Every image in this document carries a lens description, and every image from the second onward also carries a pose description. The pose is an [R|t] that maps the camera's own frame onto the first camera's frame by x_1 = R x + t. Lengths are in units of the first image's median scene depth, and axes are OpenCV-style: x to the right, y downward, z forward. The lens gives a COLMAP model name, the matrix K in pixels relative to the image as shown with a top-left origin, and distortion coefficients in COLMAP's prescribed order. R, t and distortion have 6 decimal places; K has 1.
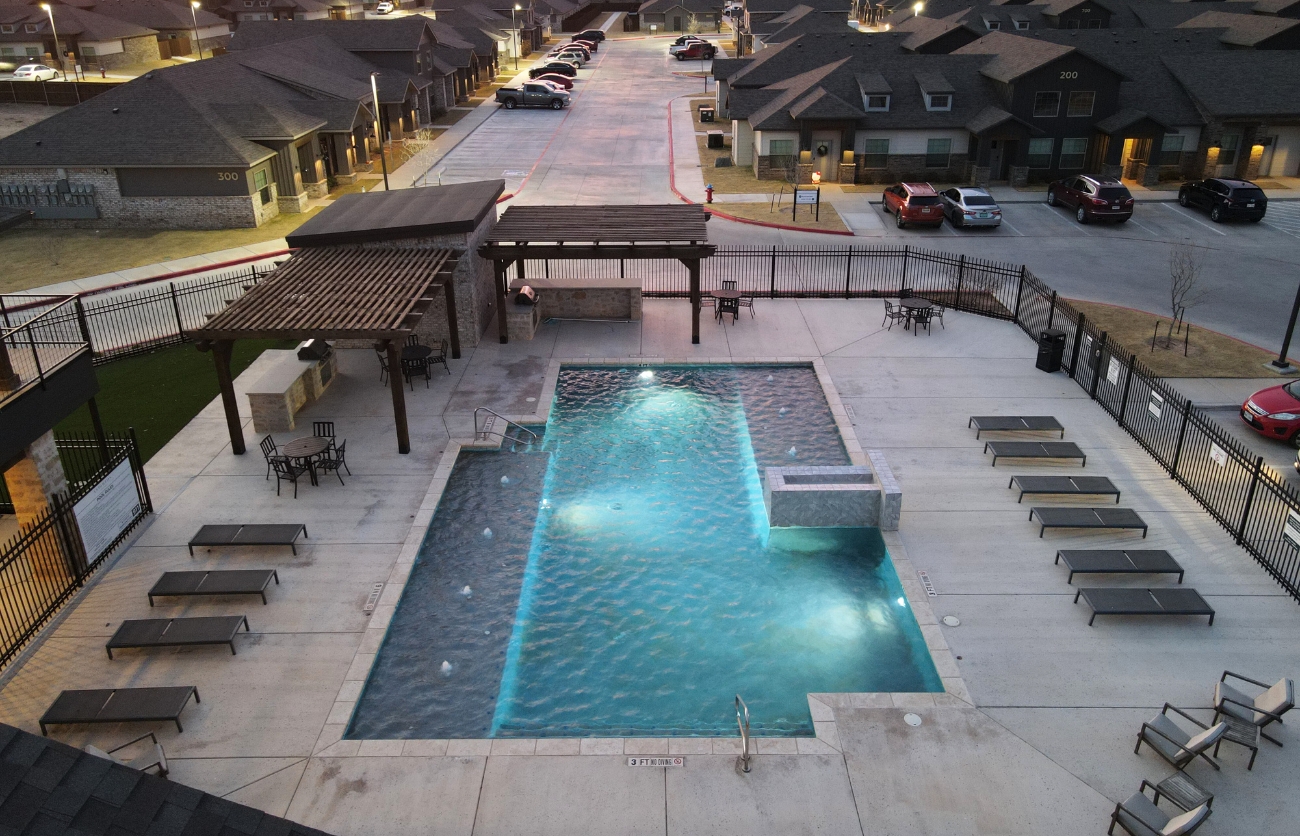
lens RADIAL K [[955.9, 0, 652.5], [0, 955.9, 355.7], [0, 0, 1]] dist [0.001160, 0.023835]
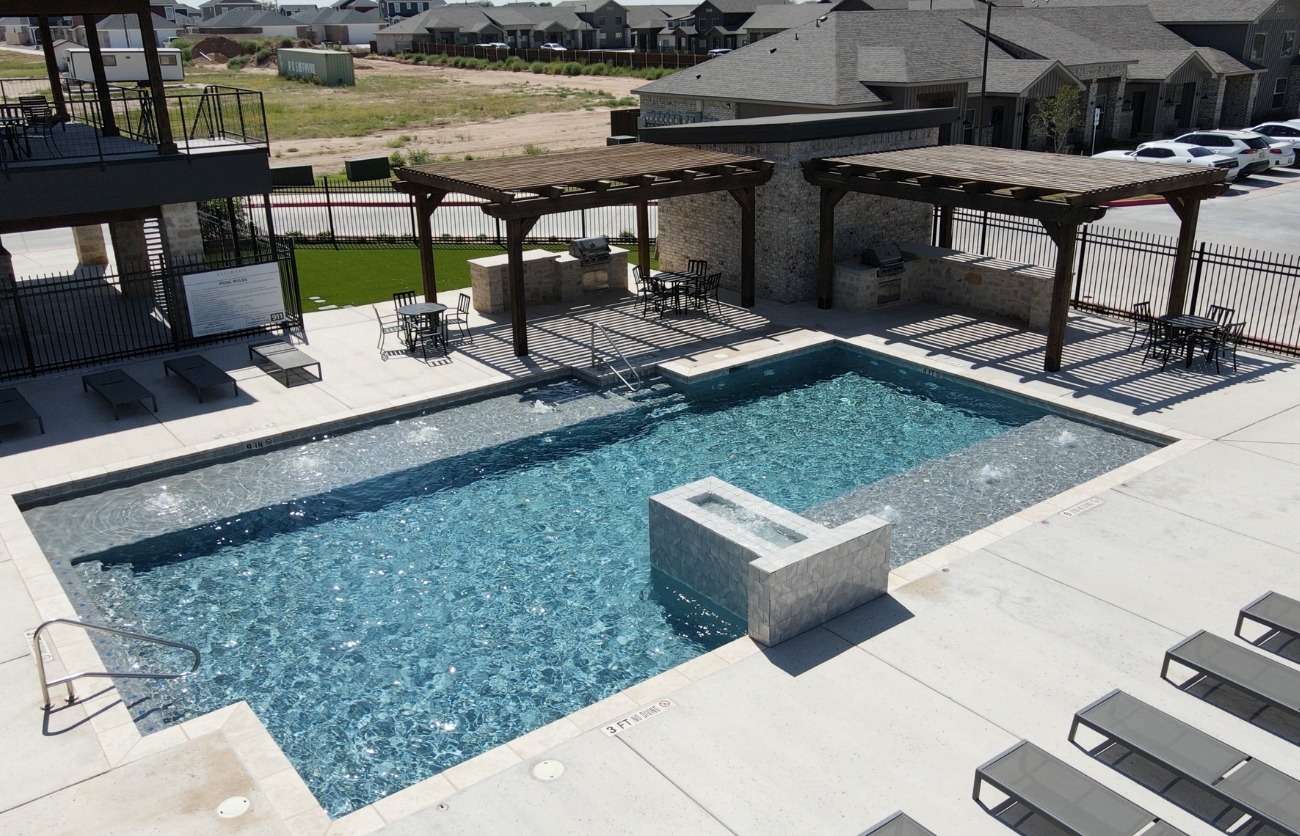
lens RADIAL K [[1112.5, 0, 650.6], [0, 1112.5, 421.8], [0, 0, 1]] dist [-0.009446, 0.036158]
pose [[0.606411, 0.272705, -0.746925, 0.434021], [-0.292624, 0.949965, 0.109261, 0.014983], [0.739349, 0.152312, 0.655869, 0.374510]]
